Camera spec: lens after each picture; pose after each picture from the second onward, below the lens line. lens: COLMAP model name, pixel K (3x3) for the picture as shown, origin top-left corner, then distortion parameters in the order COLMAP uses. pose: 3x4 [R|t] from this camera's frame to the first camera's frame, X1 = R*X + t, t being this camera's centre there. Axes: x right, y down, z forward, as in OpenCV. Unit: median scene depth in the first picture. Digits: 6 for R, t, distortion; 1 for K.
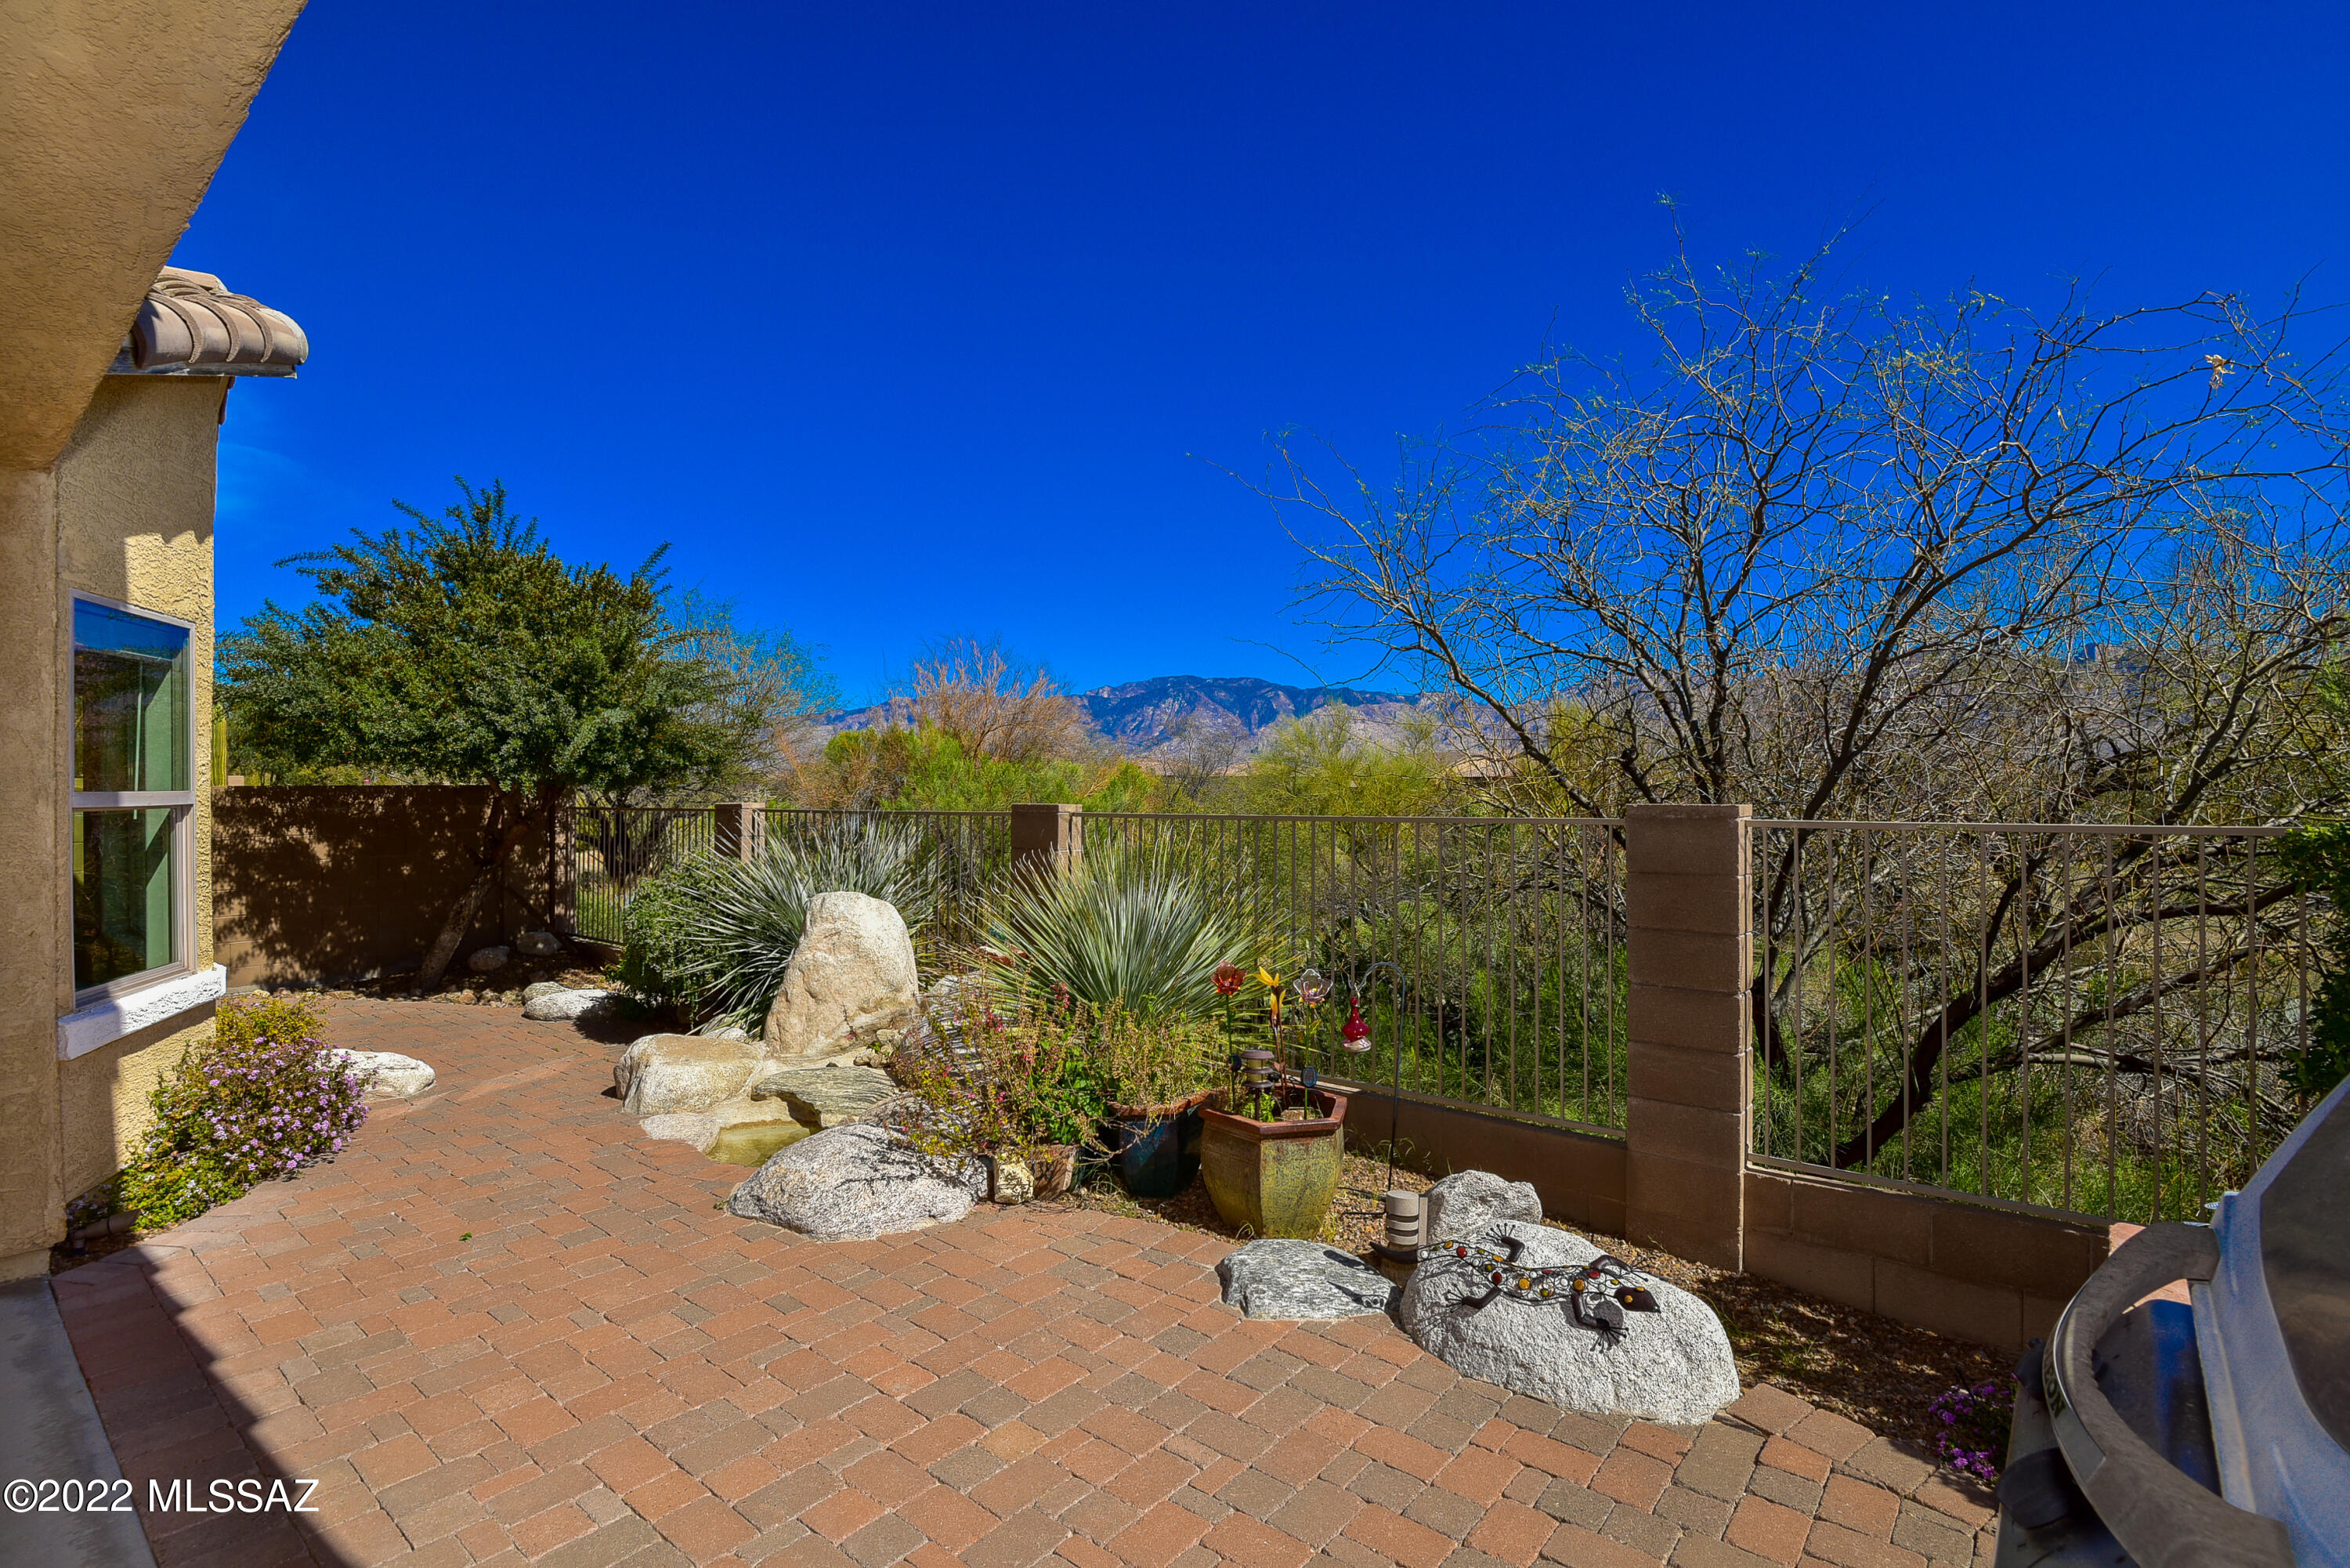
lens RADIAL K [[1081.0, 0, 1177.4], [0, 1081.0, 786.7], [0, 0, 1]] dist [-0.009565, -0.008899]
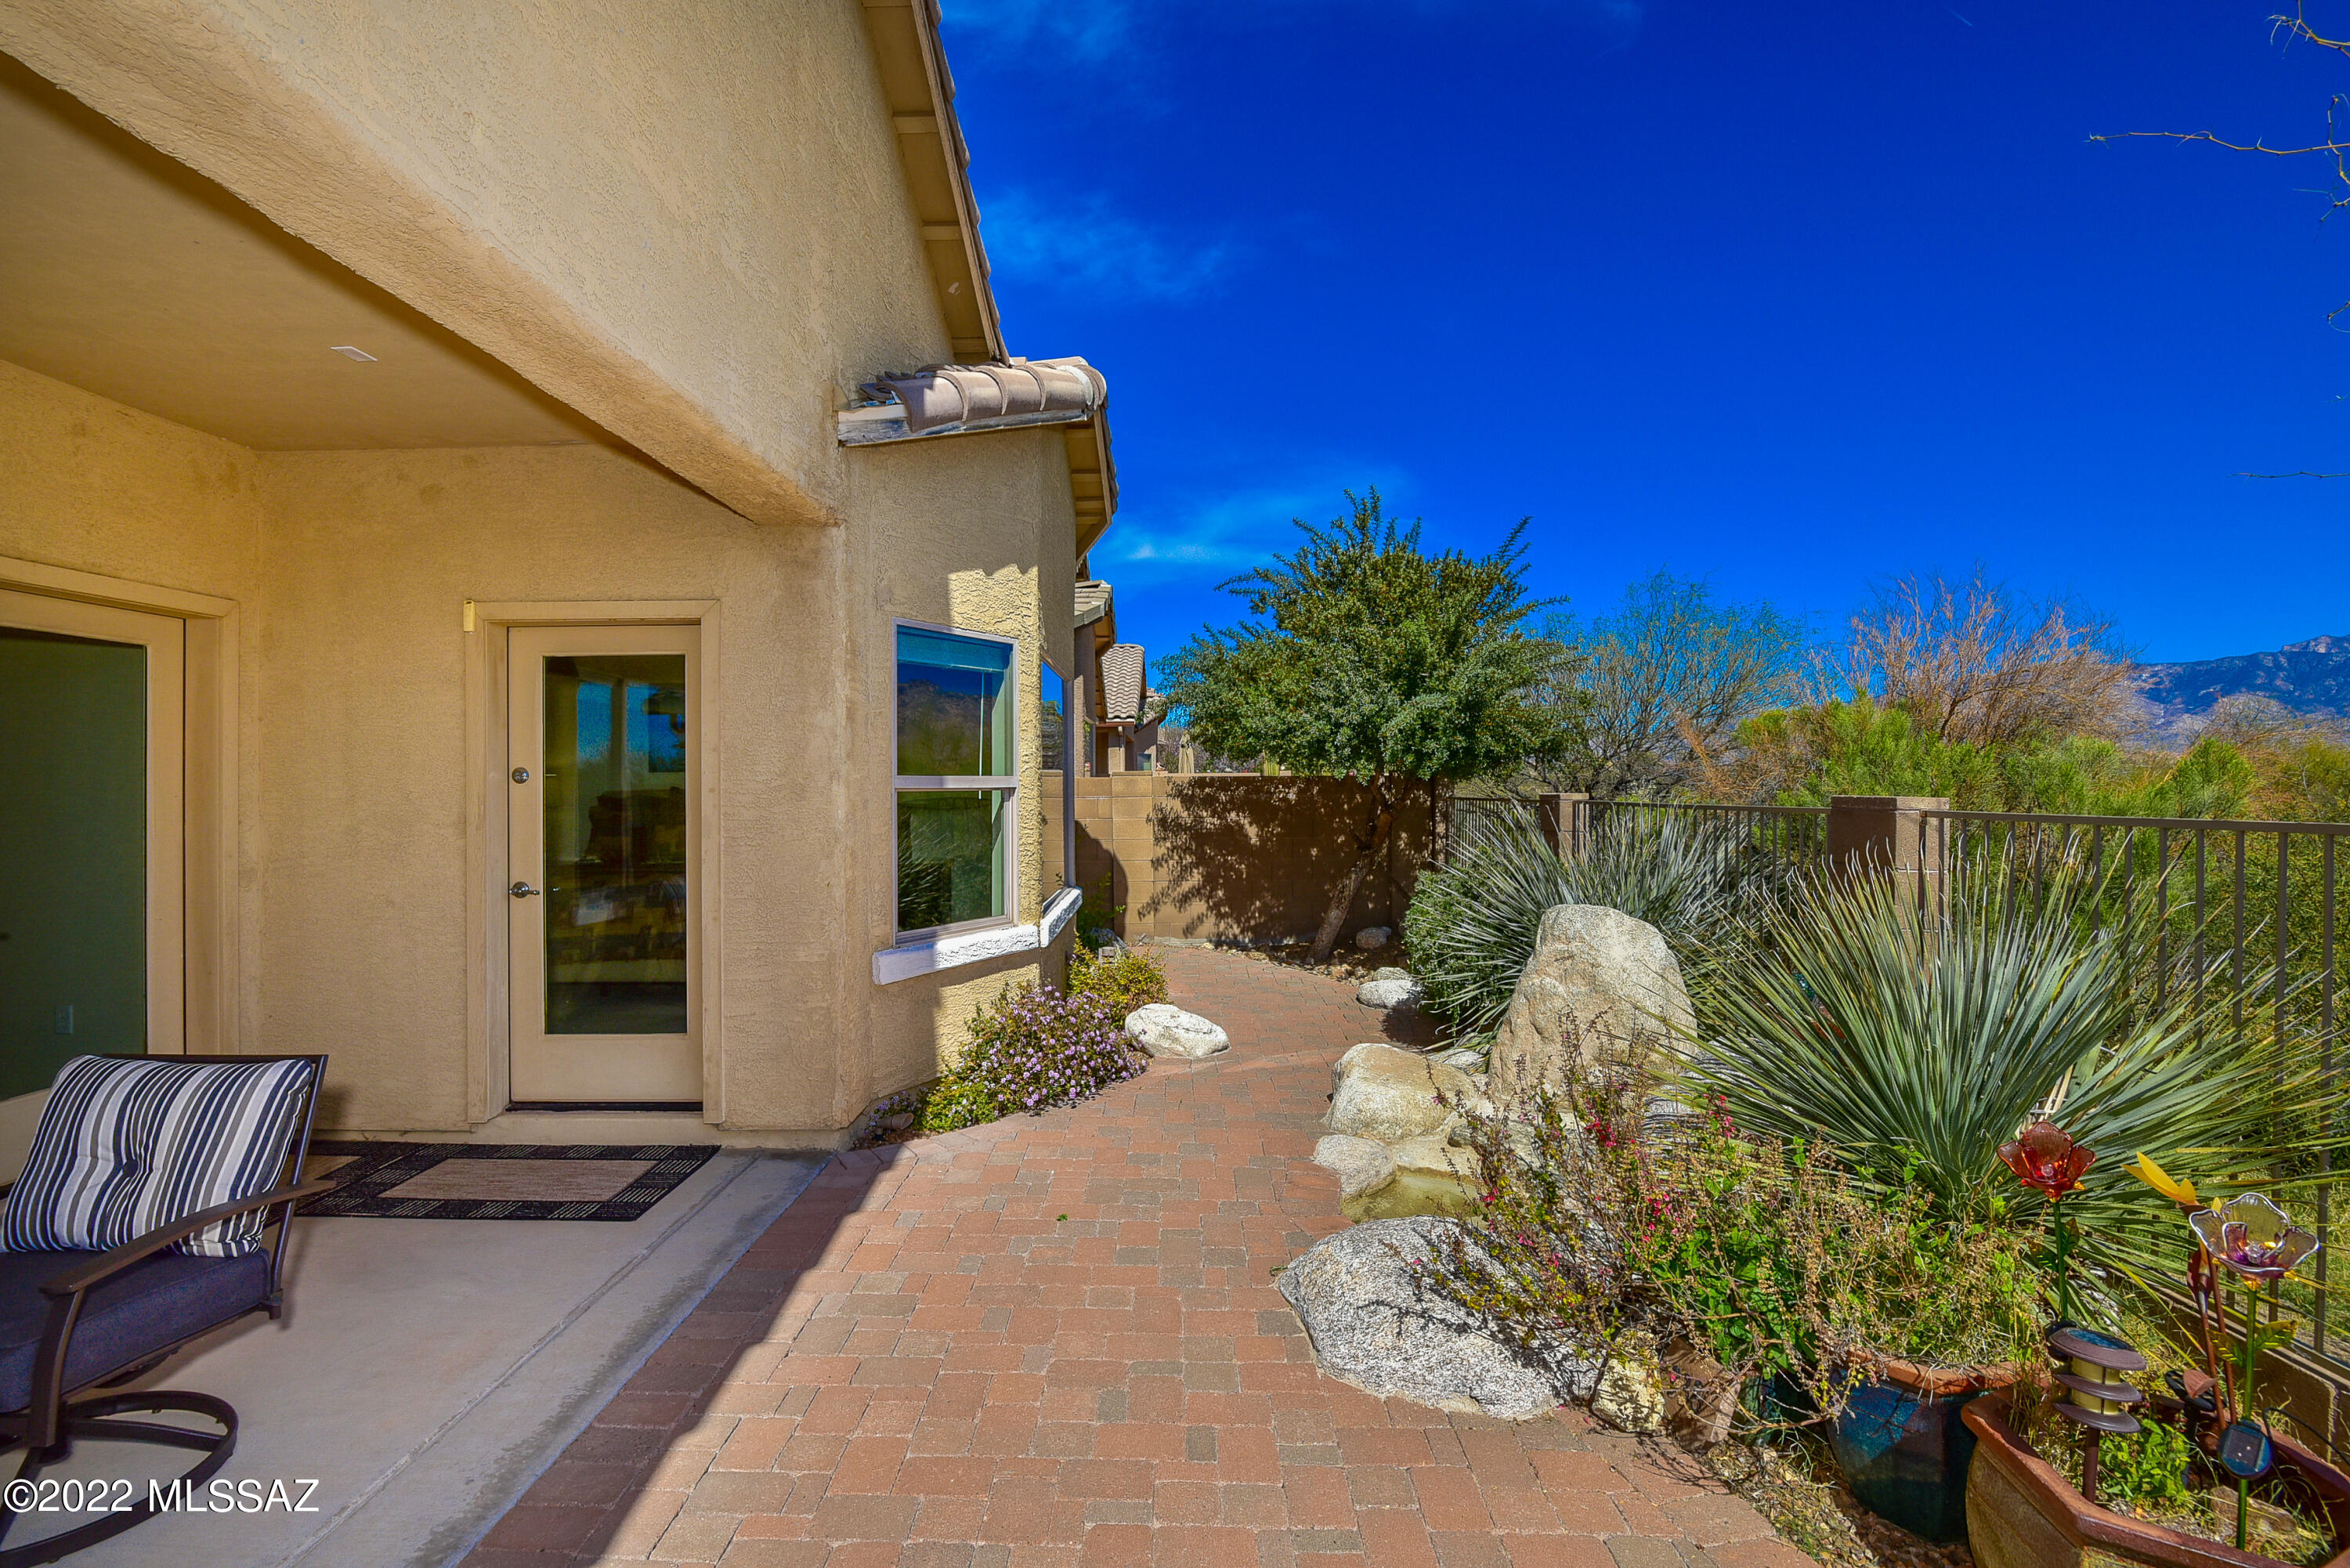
lens RADIAL K [[1077.9, 0, 1173.0], [0, 1077.9, 777.6], [0, 0, 1]] dist [-0.009414, -0.009507]
pose [[0.624067, -0.003798, -0.781362, 0.154630], [0.000158, 0.999989, -0.004734, 0.011052], [0.781371, 0.002831, 0.624060, 0.370502]]
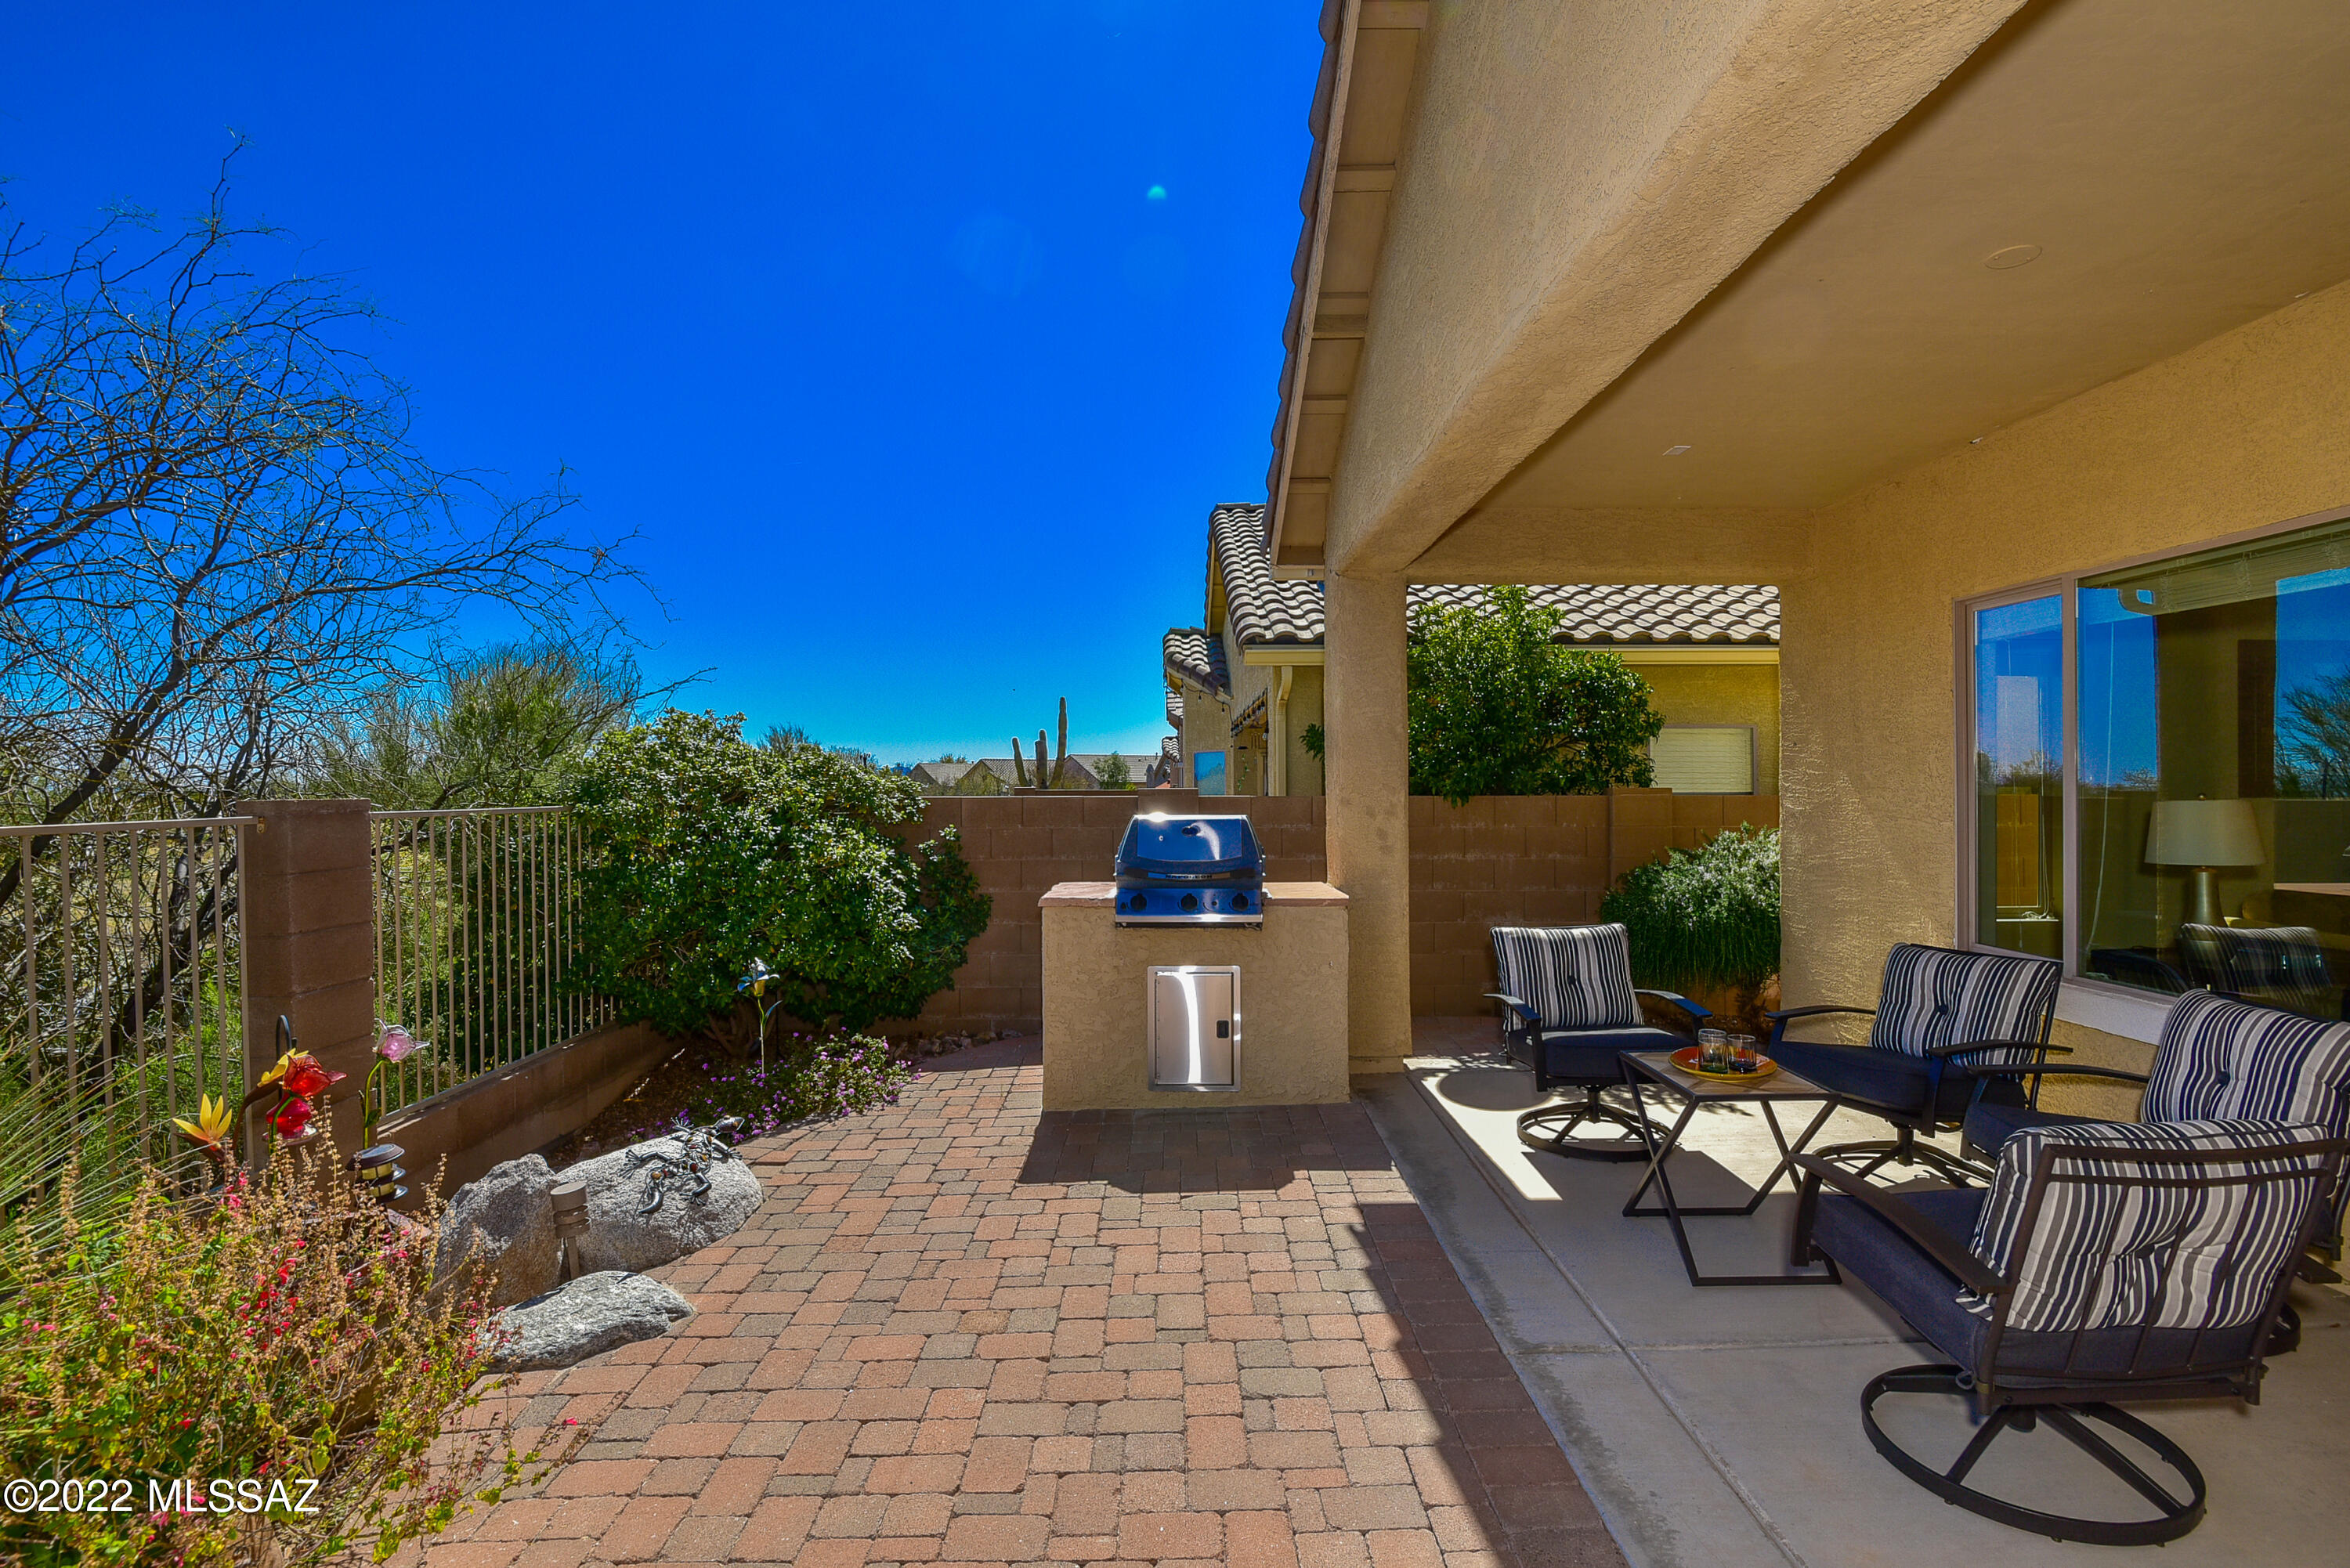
lens RADIAL K [[1114.1, 0, 1175.1], [0, 1114.1, 781.7], [0, 0, 1]] dist [-0.012267, 0.000096]
pose [[-0.636500, 0.009598, 0.771217, -0.706499], [0.009309, 0.999945, -0.004762, 0.011827], [-0.771221, 0.004149, -0.636555, 0.922199]]
